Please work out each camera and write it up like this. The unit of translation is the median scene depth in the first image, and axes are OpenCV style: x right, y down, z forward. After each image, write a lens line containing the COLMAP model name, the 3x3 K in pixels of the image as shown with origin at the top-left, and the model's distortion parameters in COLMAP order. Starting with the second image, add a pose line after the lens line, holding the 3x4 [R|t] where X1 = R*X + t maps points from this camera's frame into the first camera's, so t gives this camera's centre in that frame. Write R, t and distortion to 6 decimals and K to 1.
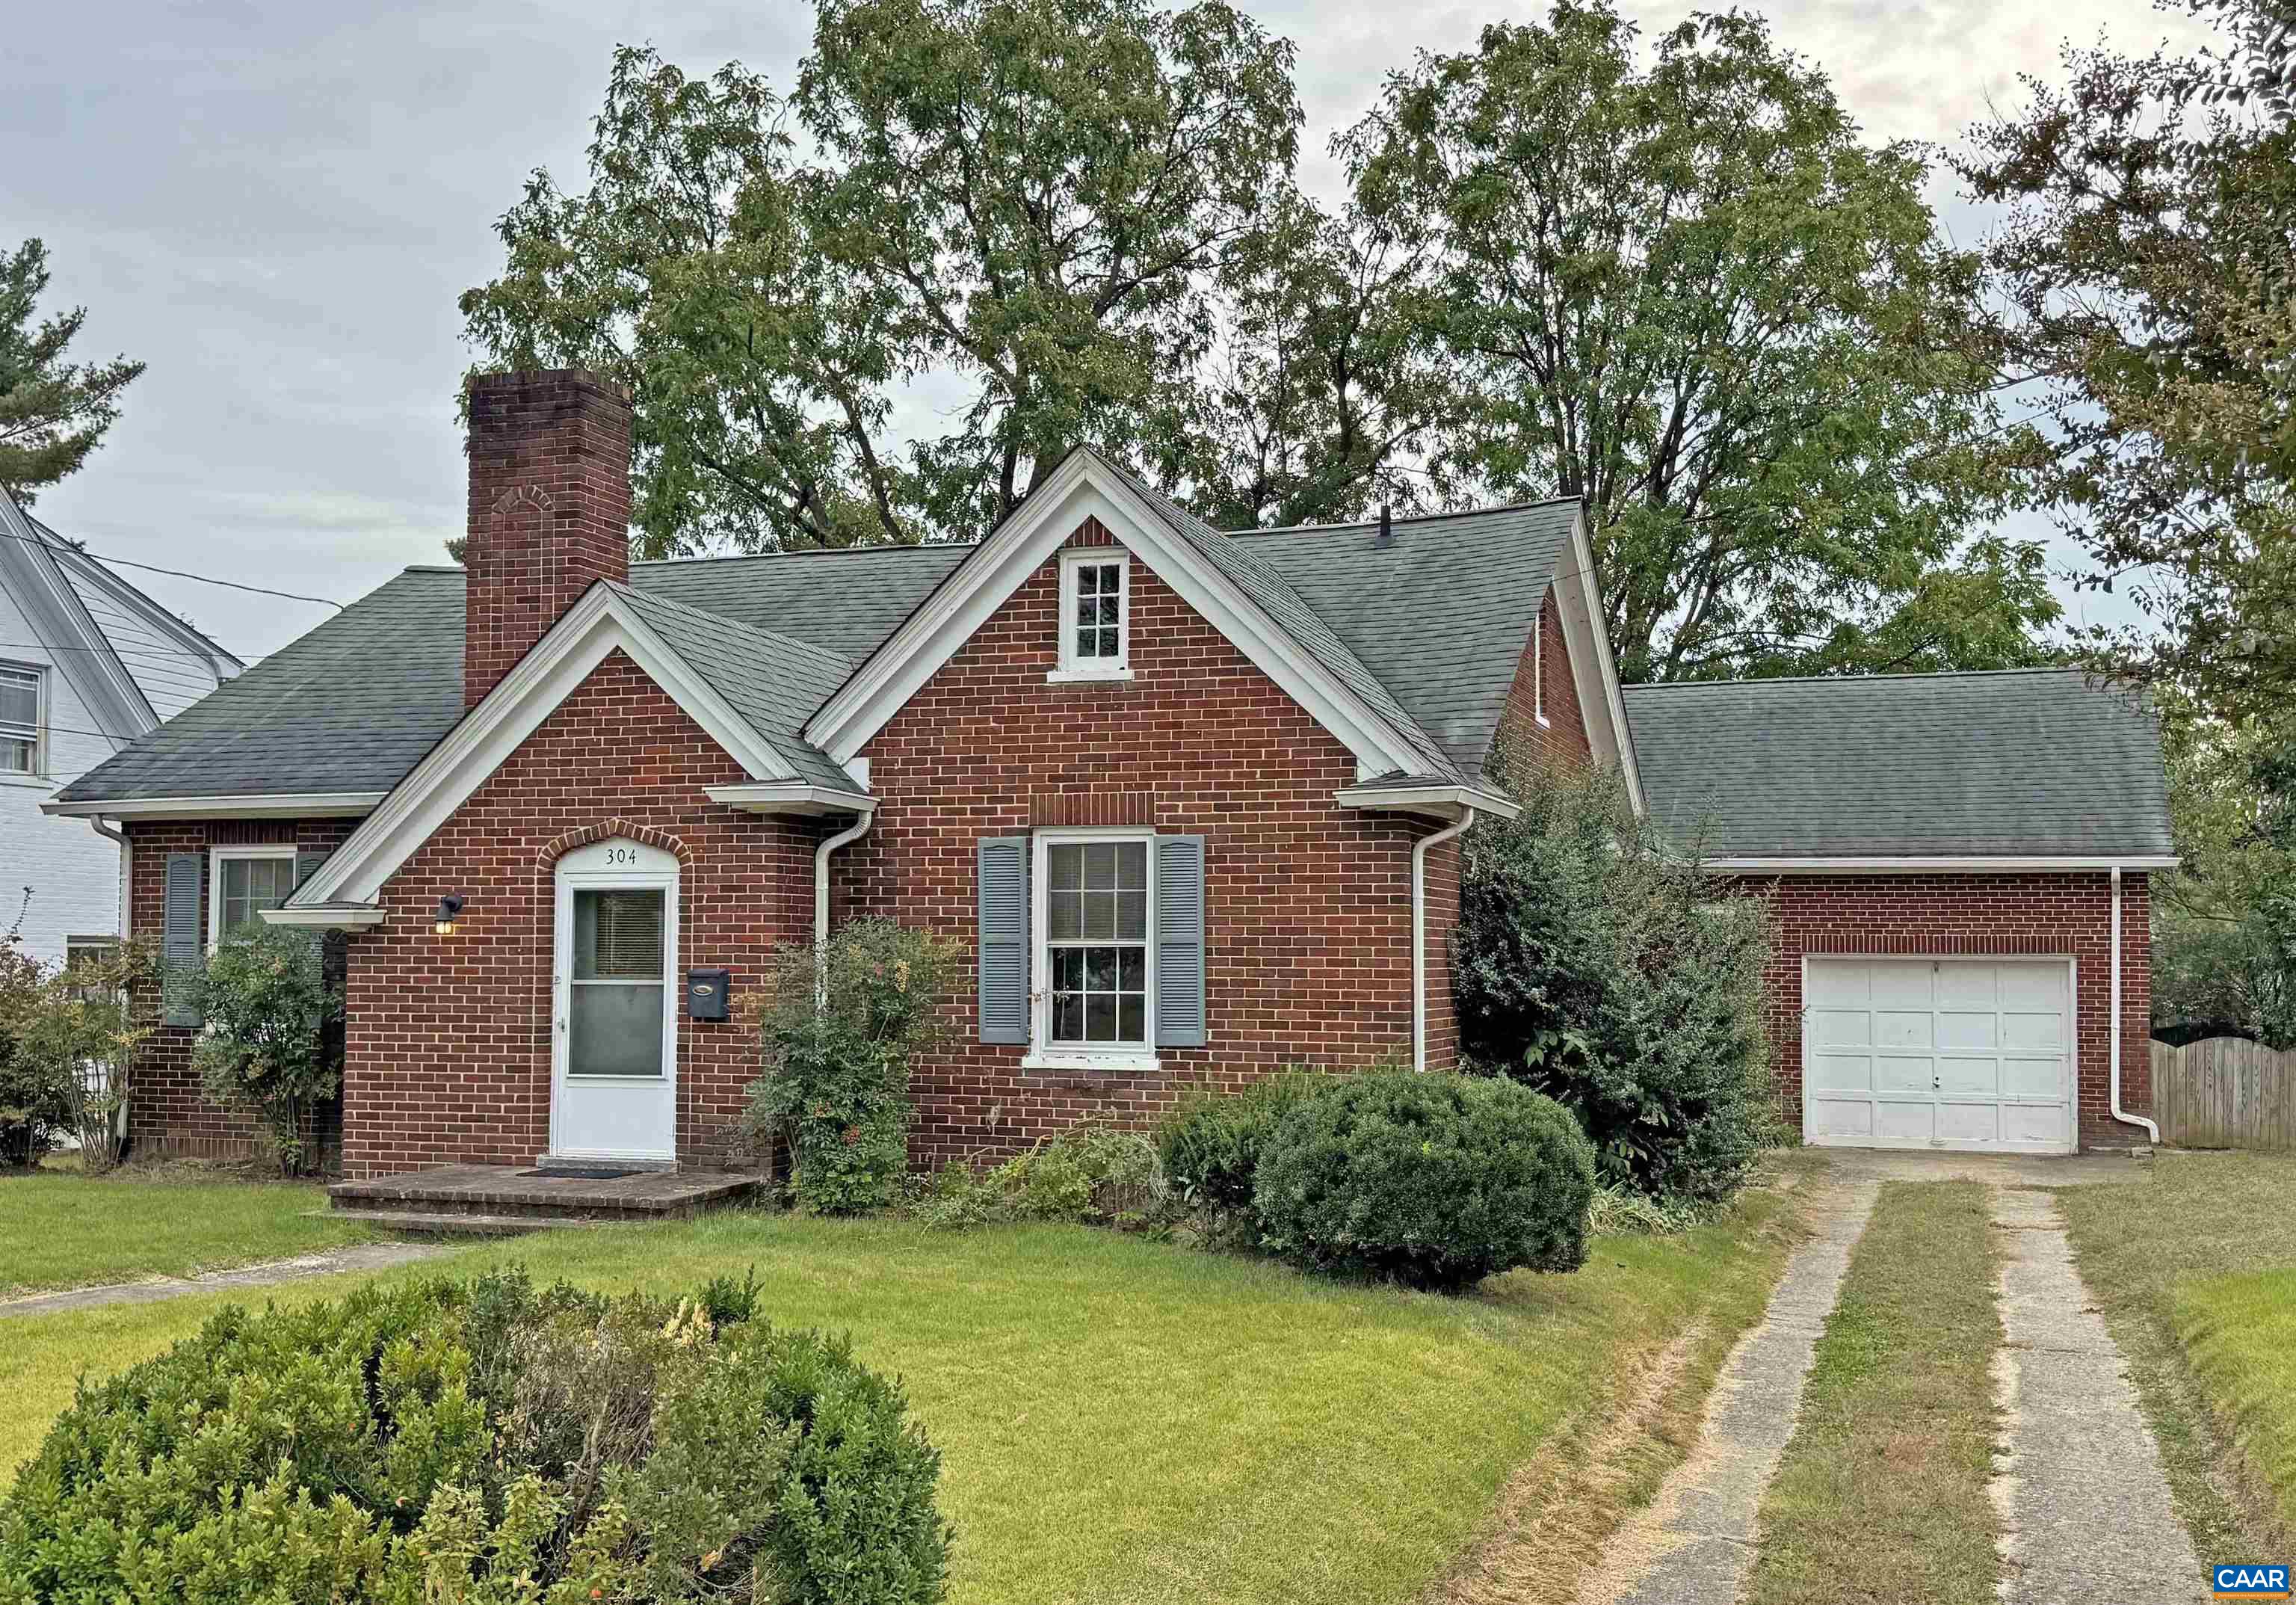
lens RADIAL K [[2185.2, 0, 1147.0], [0, 2185.2, 813.9], [0, 0, 1]] dist [0.002551, 0.000000]
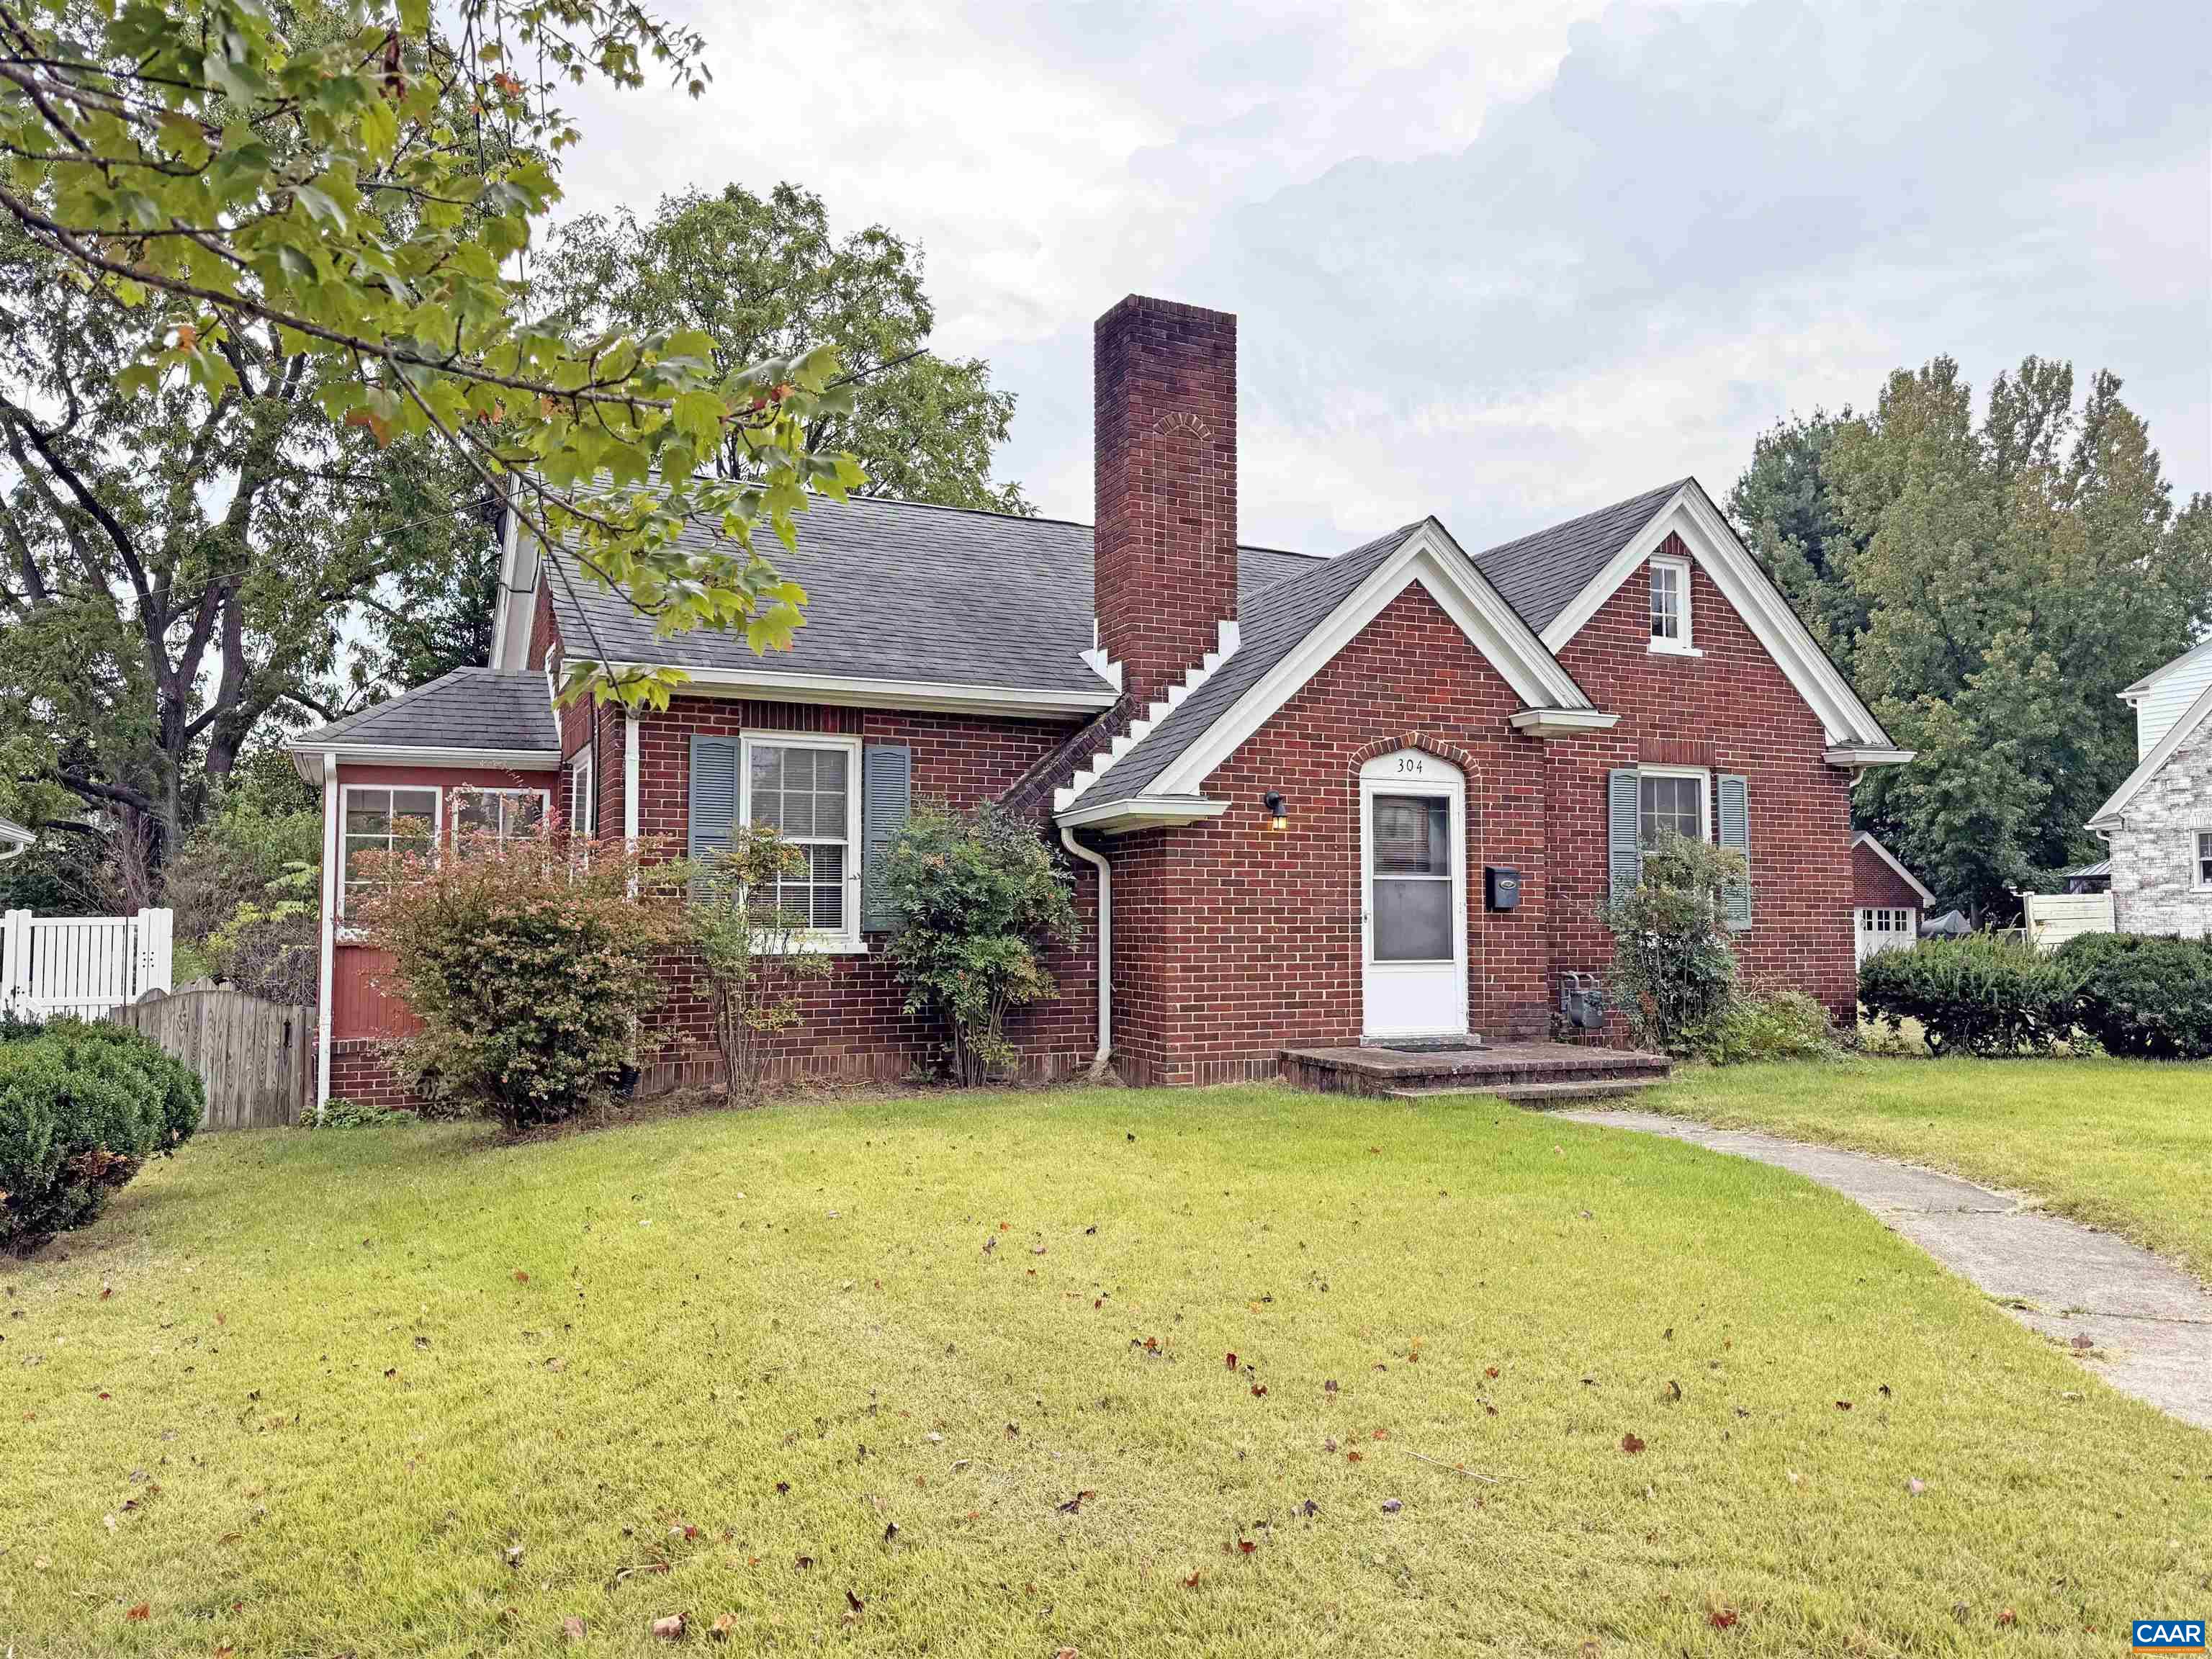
lens RADIAL K [[1547.8, 0, 1105.6], [0, 1547.8, 819.0], [0, 0, 1]] dist [0.008088, 0.000768]
pose [[0.764501, 0.039886, 0.643388, -0.872513], [-0.041911, 0.999048, -0.012135, 0.062975], [-0.643259, -0.017688, 0.765444, 0.493292]]
